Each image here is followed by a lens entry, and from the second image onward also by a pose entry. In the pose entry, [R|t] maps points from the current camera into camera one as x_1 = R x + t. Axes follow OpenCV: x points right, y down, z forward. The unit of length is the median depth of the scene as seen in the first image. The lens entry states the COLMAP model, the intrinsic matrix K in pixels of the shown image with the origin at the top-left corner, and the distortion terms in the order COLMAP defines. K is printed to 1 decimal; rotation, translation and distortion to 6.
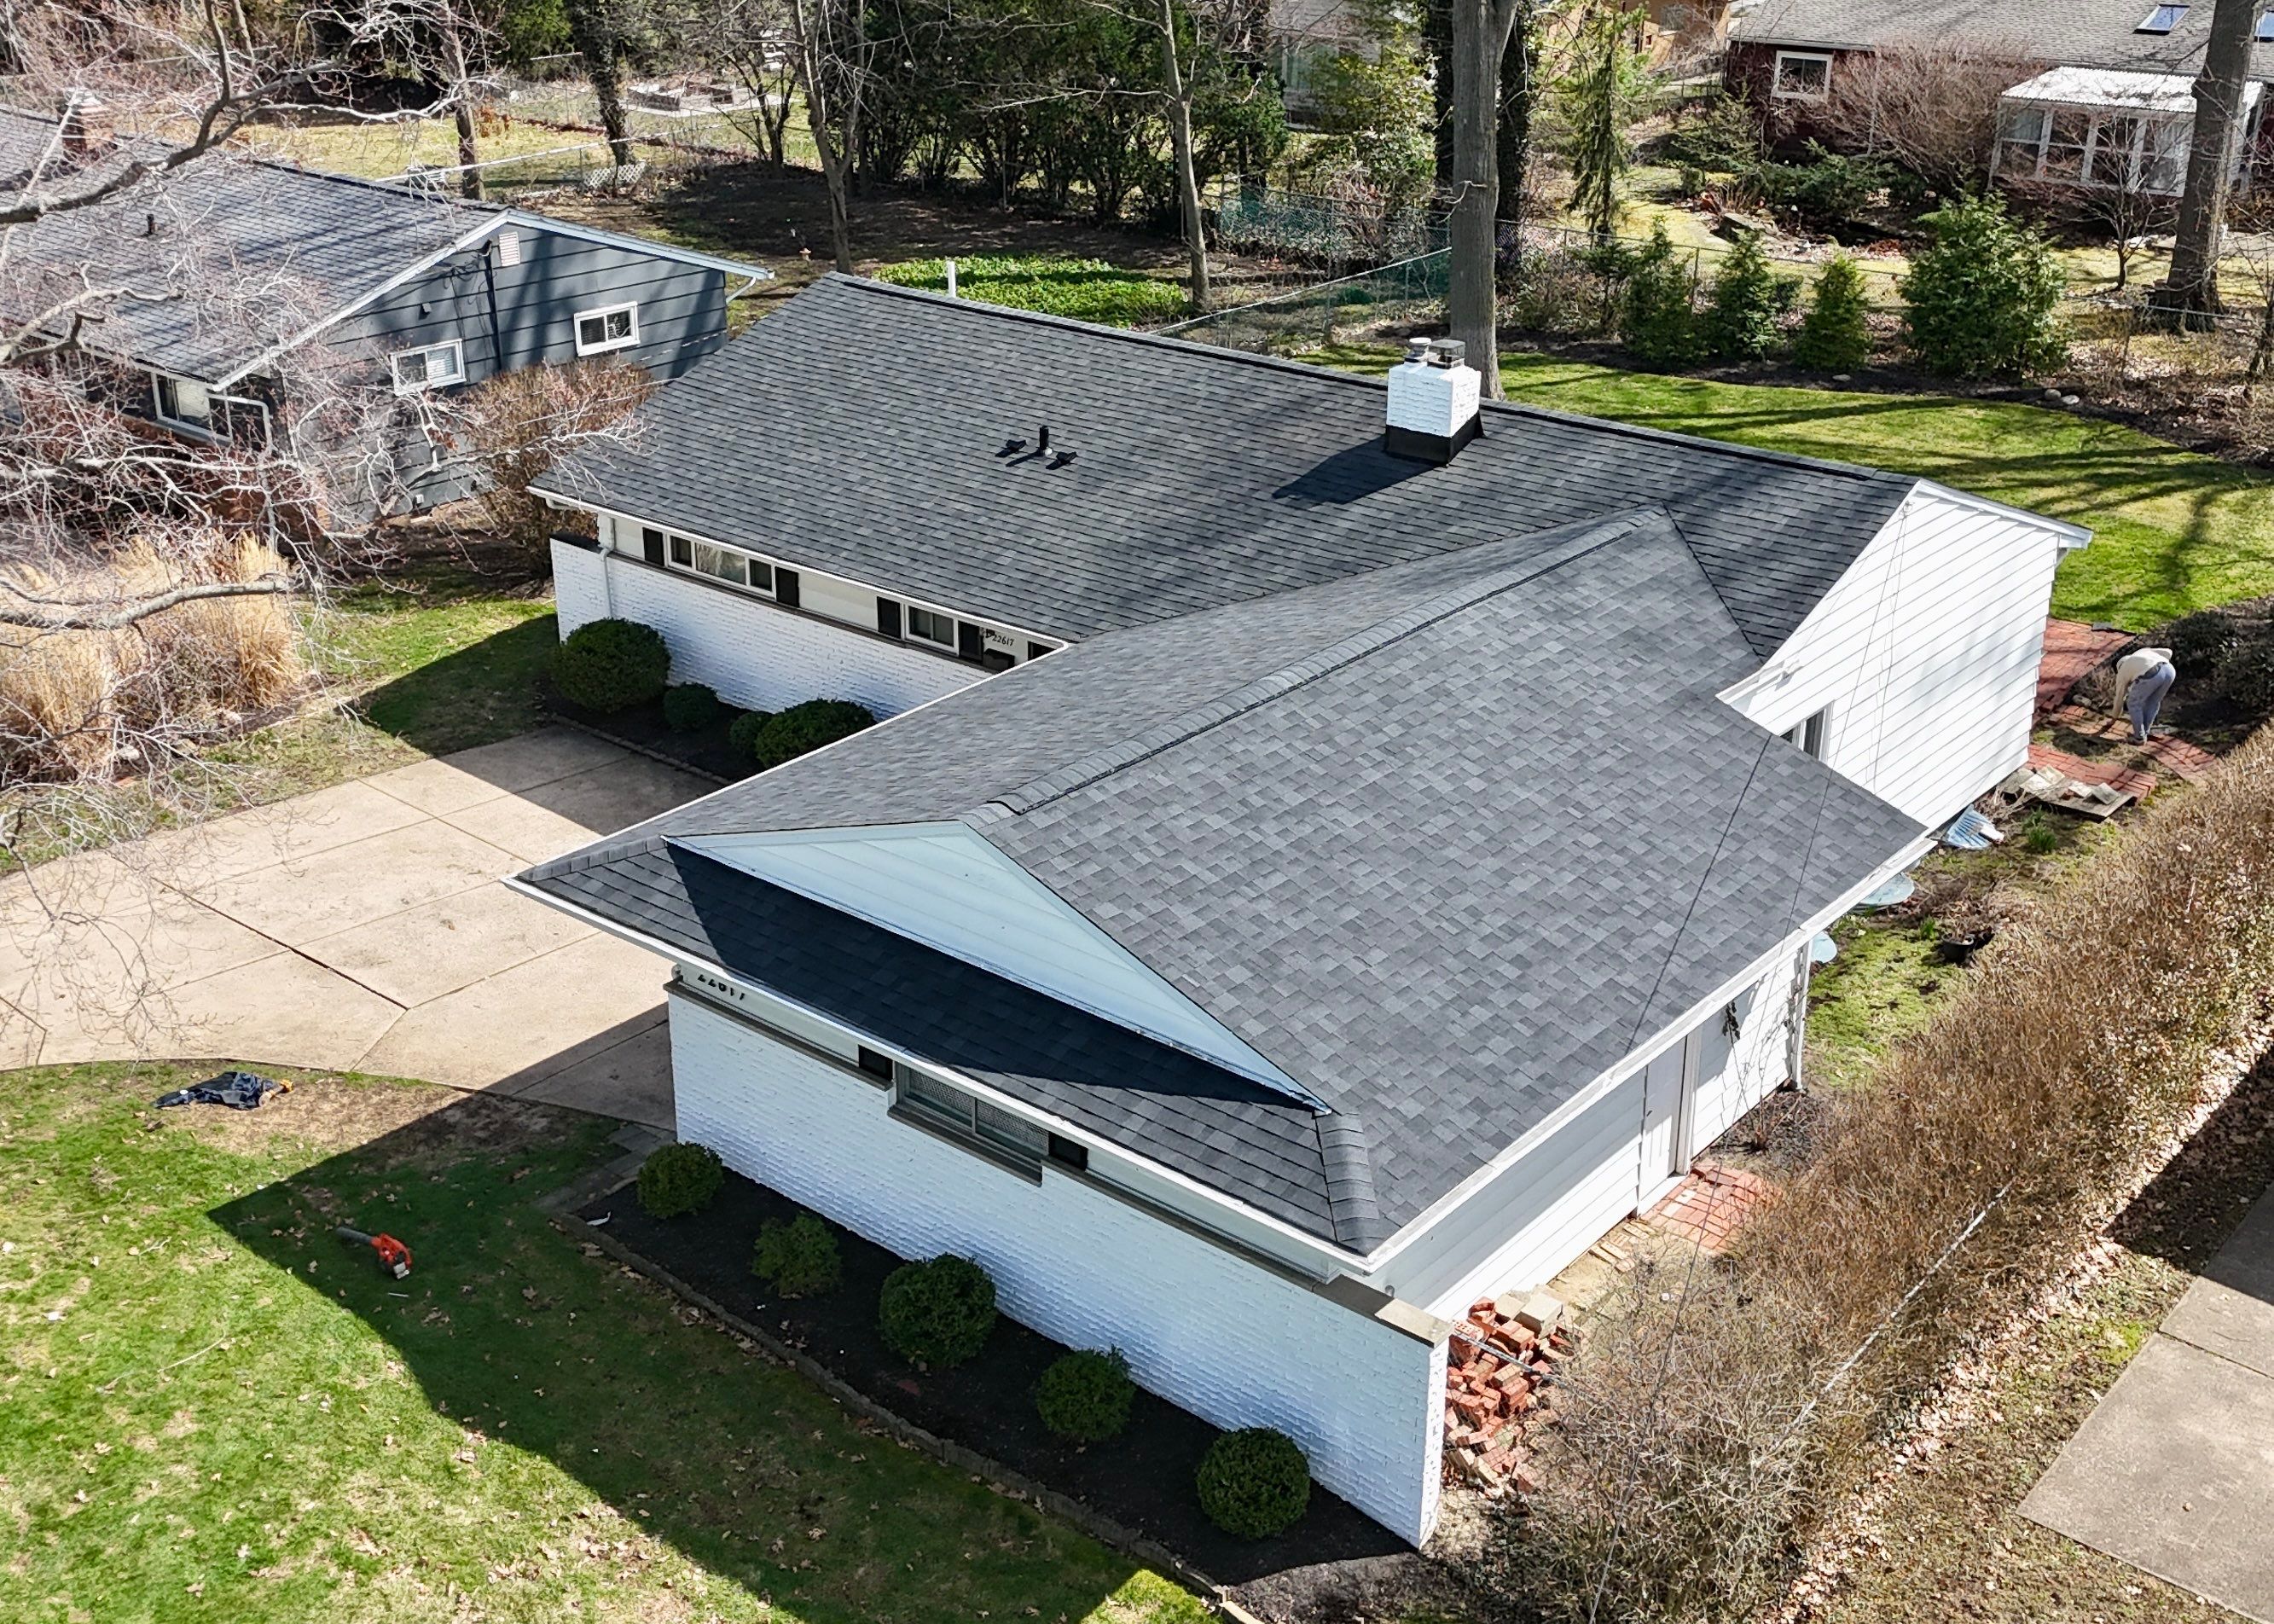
lens RADIAL K [[2540.4, 0, 1141.1], [0, 2540.4, 803.3], [0, 0, 1]] dist [0.102222, 0.000000]
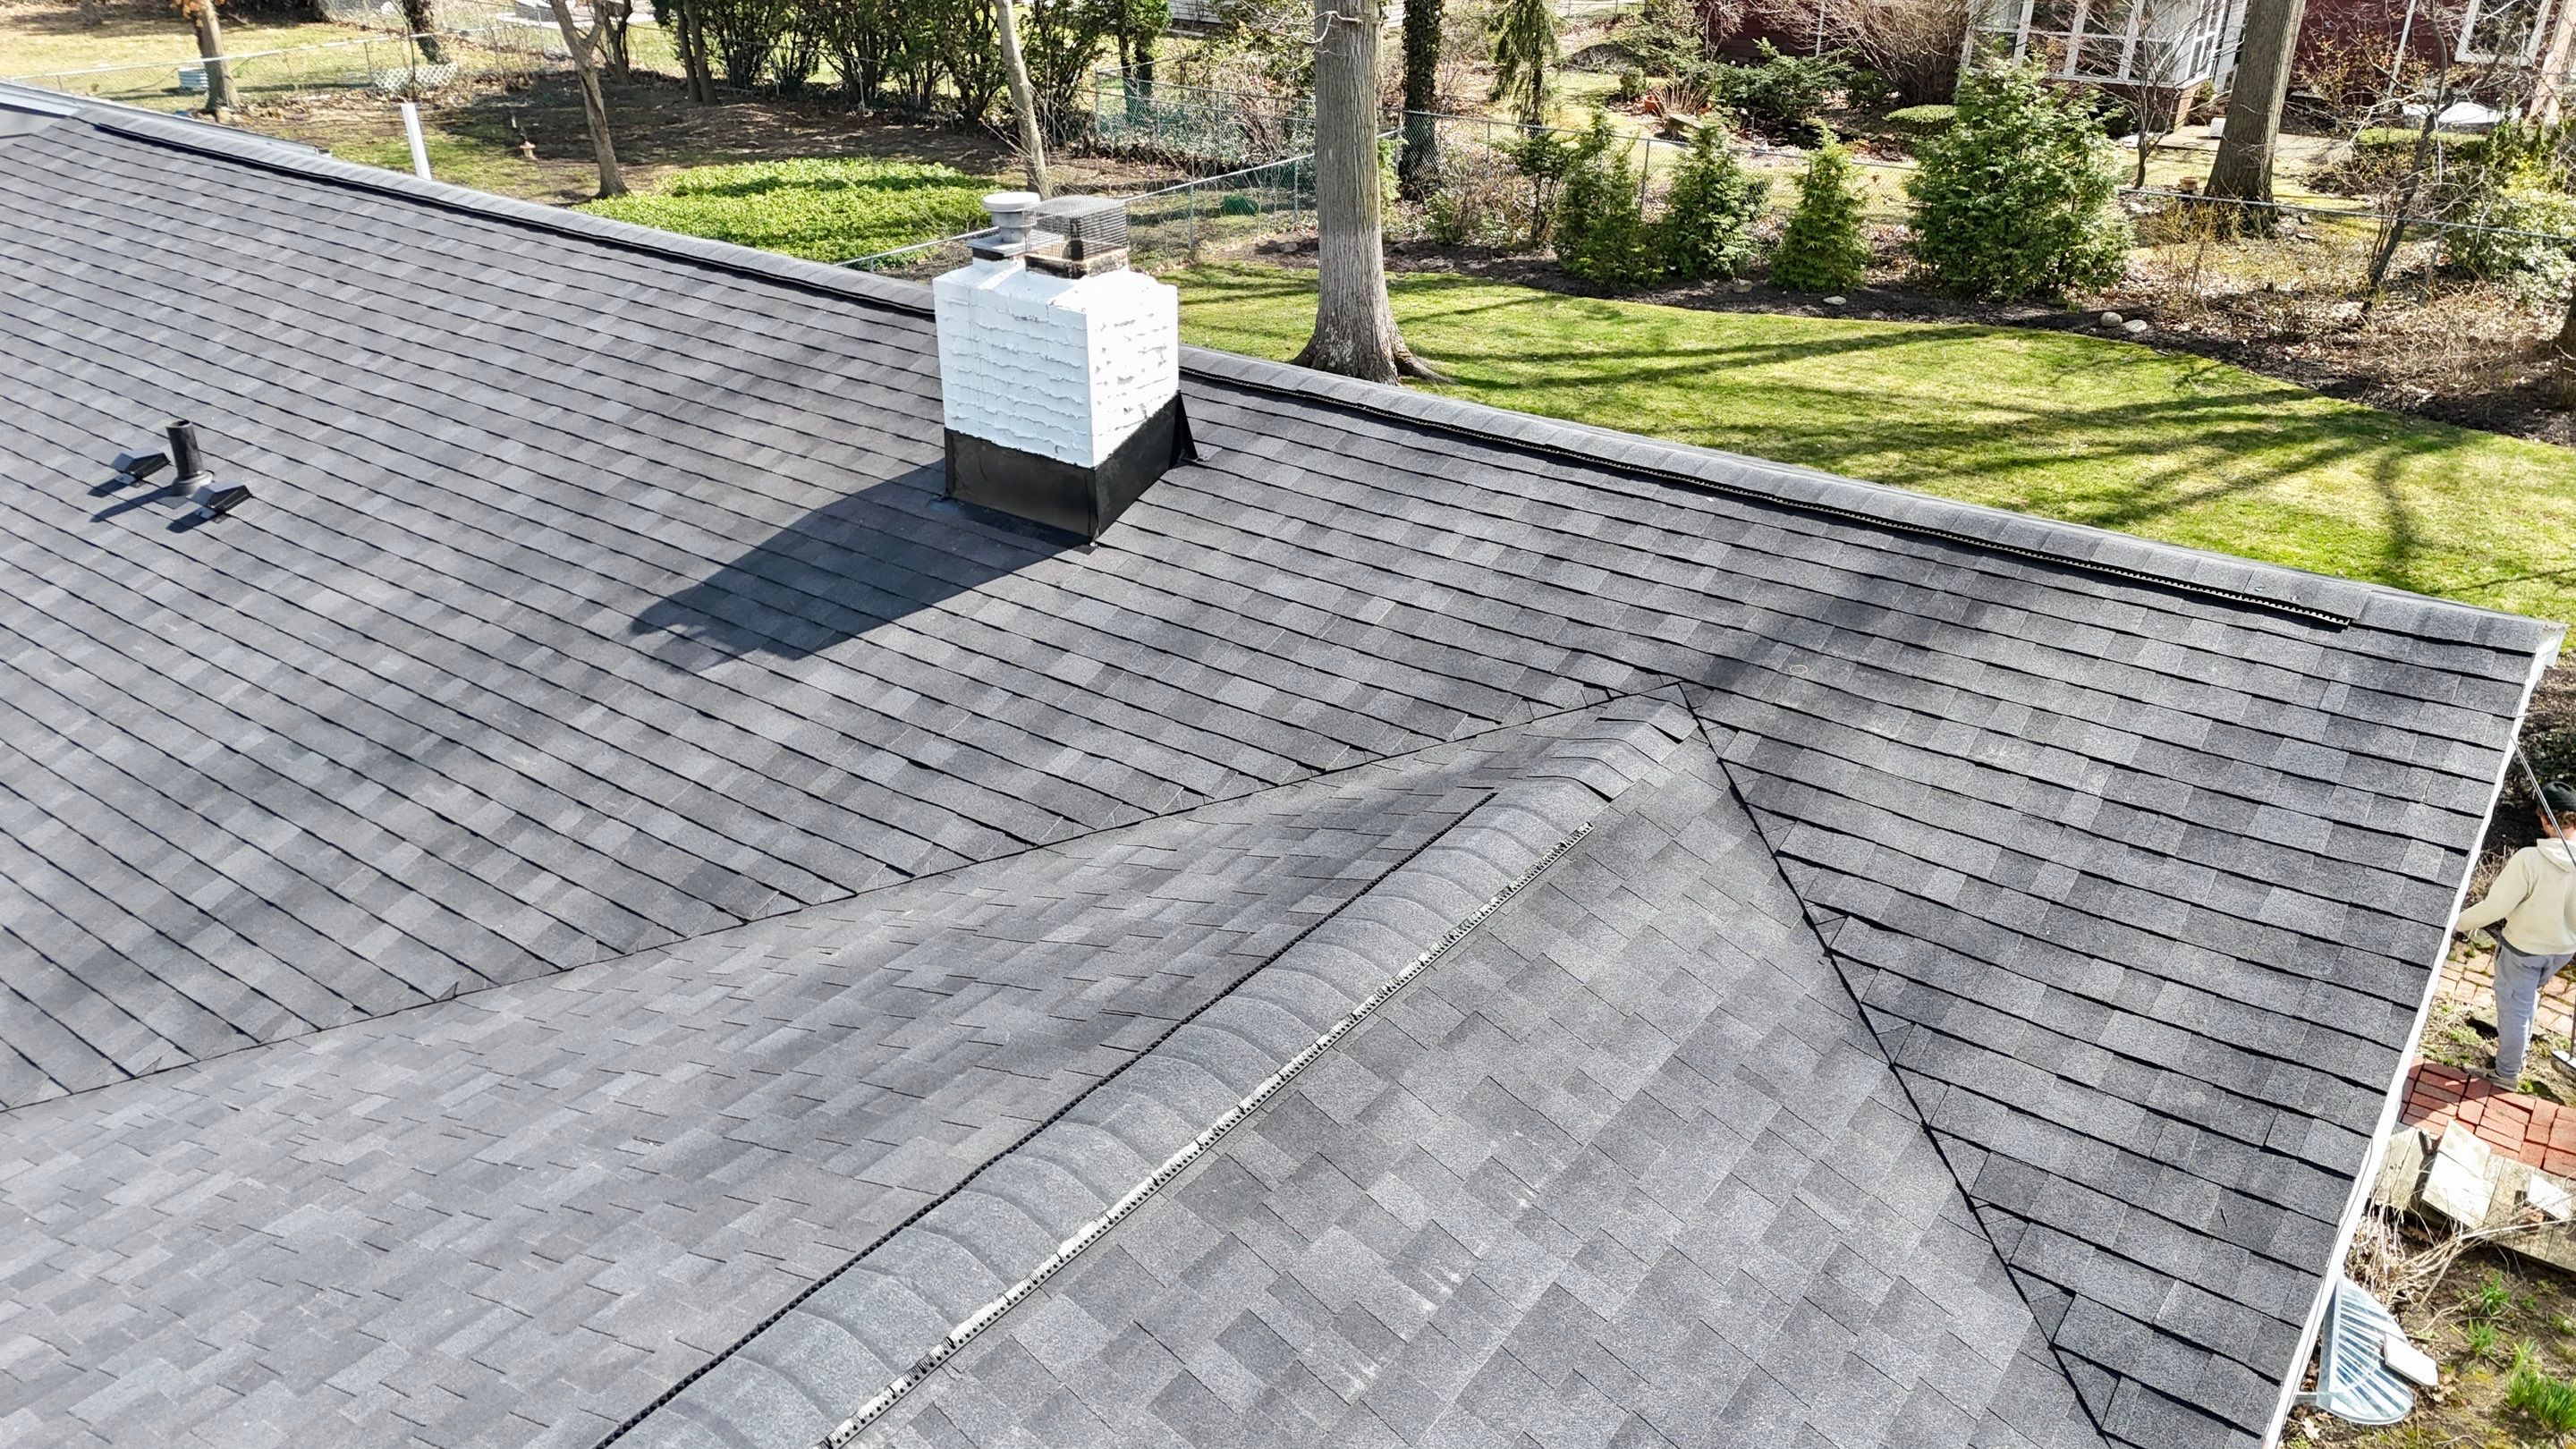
lens RADIAL K [[1678.5, 0, 1284.7], [0, 1678.5, 738.1], [0, 0, 1]] dist [0.054305, -0.002956]
pose [[0.999542, -0.017468, 0.024697, 0.091749], [0.015306, 0.996248, 0.085175, -0.080686], [-0.026092, -0.084758, 0.996060, 0.486847]]
